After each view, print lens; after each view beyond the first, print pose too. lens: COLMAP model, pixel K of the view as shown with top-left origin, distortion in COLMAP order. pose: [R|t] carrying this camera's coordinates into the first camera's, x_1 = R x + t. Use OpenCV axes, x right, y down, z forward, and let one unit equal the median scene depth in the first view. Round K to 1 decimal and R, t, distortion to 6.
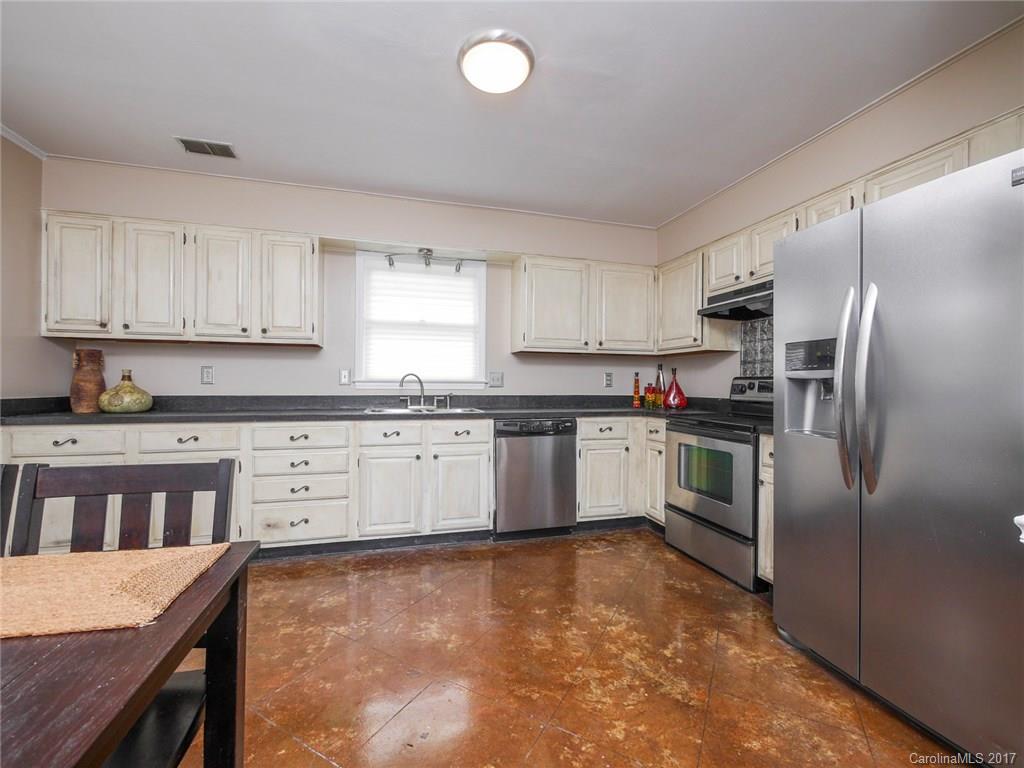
lens RADIAL K [[437.7, 0, 515.3], [0, 437.7, 383.3], [0, 0, 1]] dist [-0.004258, 0.000325]
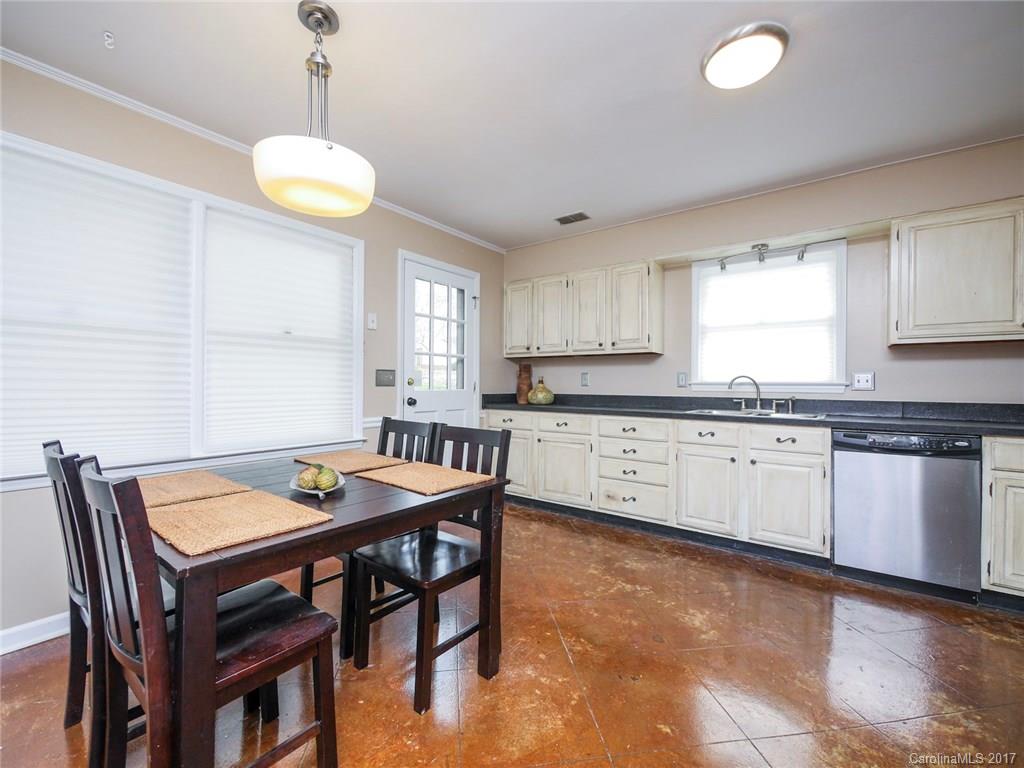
lens RADIAL K [[437.7, 0, 515.3], [0, 437.7, 383.3], [0, 0, 1]] dist [-0.004258, 0.000325]
pose [[0.602708, -0.004001, -0.797952, 0.268559], [-0.002579, 0.999972, -0.006962, 0.003334], [0.797958, 0.006254, 0.602681, 0.006241]]
